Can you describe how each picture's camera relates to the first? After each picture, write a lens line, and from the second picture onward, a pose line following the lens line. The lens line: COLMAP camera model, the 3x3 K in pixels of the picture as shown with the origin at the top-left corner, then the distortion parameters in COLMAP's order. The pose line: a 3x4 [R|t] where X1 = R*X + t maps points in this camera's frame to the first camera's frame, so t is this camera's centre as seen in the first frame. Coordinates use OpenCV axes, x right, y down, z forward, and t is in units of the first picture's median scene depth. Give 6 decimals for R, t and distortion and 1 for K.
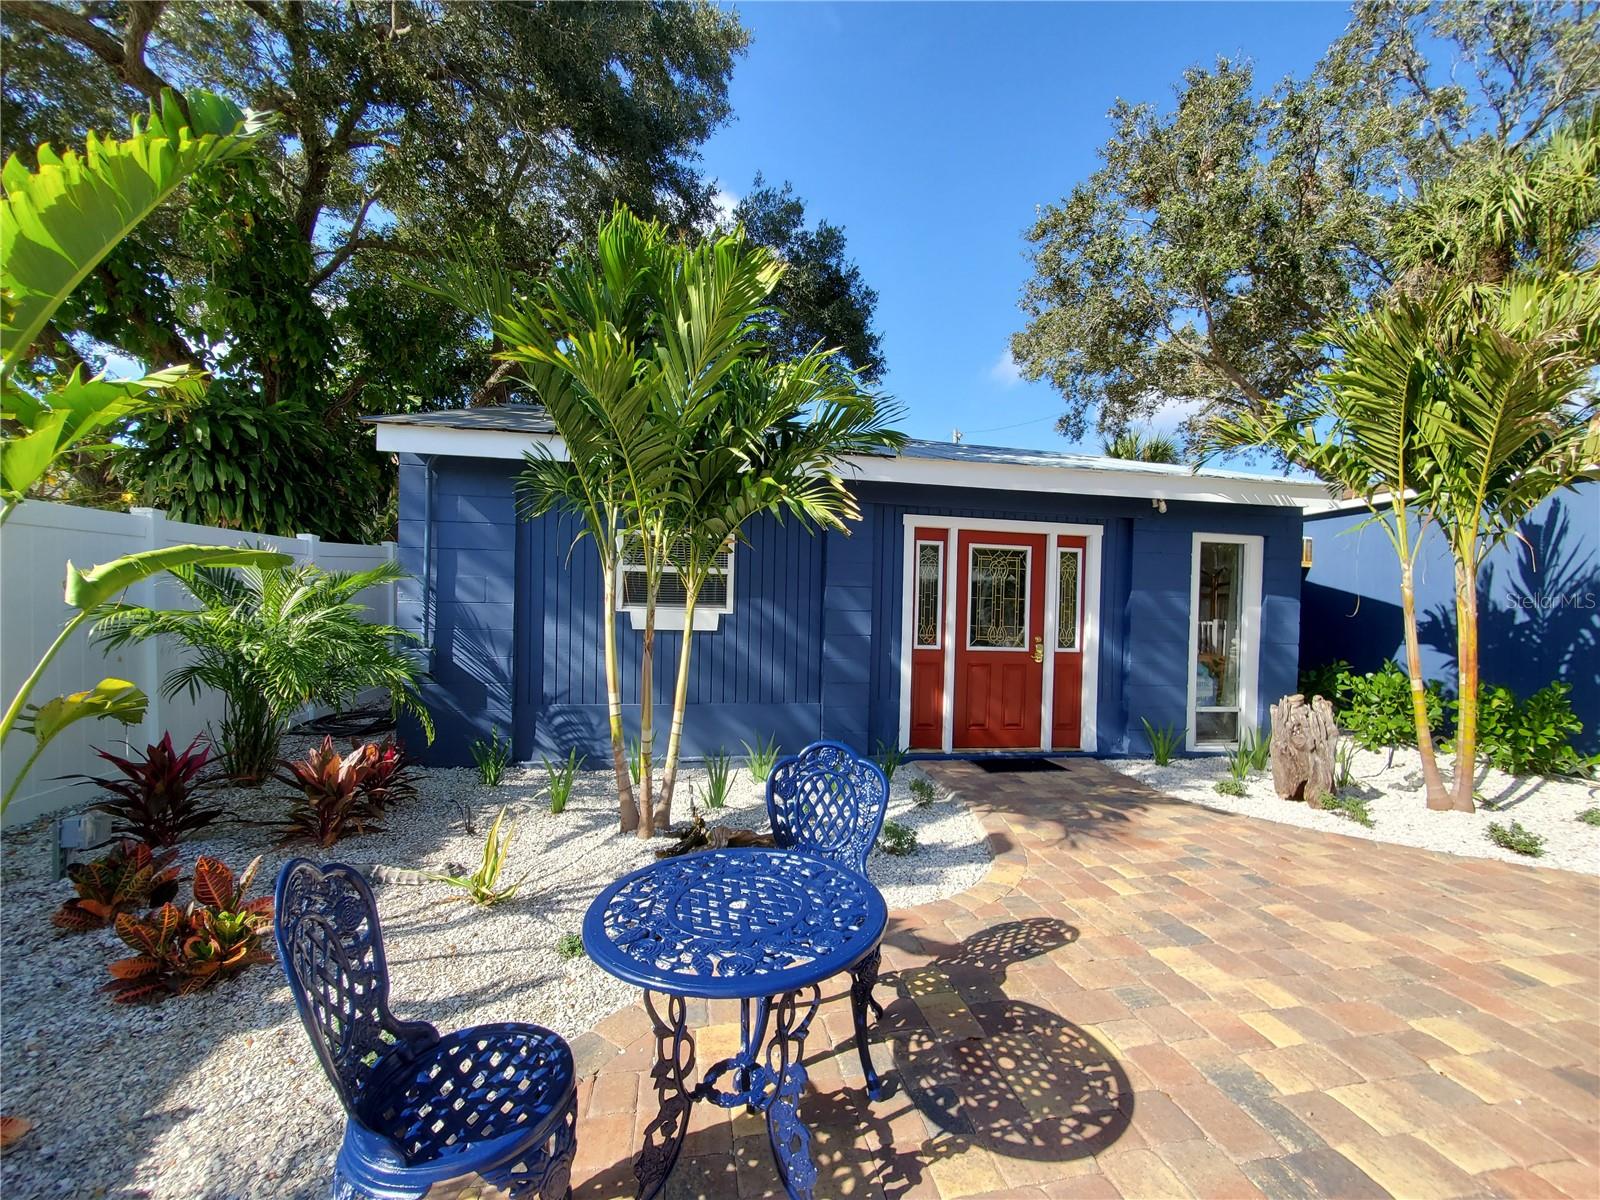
lens RADIAL K [[632.2, 0, 798.2], [0, 632.2, 610.8], [0, 0, 1]] dist [0.000603, -0.000395]
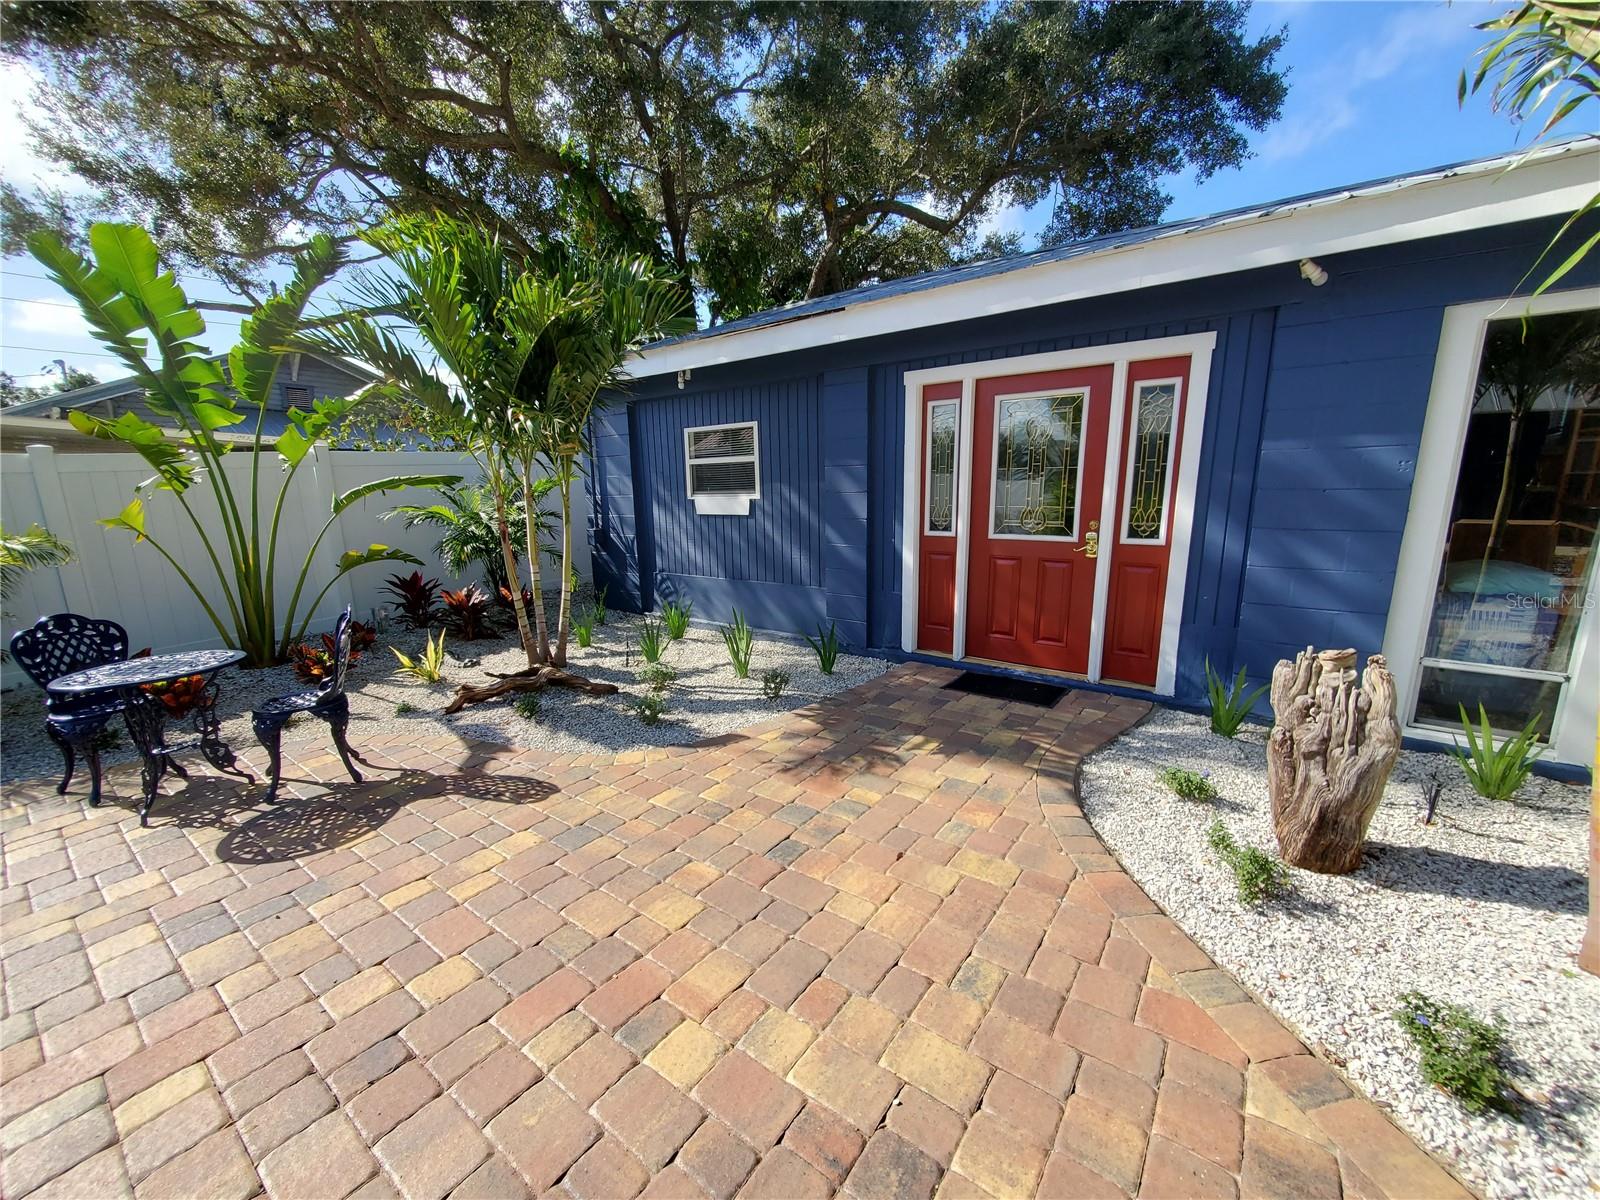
lens RADIAL K [[632.2, 0, 794.0], [0, 632.2, 609.4], [0, 0, 1]] dist [0.000603, -0.000395]
pose [[0.682494, 0.105830, -0.723189, 0.713955], [0.039134, 0.982751, 0.180745, -0.002524], [0.729843, -0.151659, 0.666580, 0.301670]]
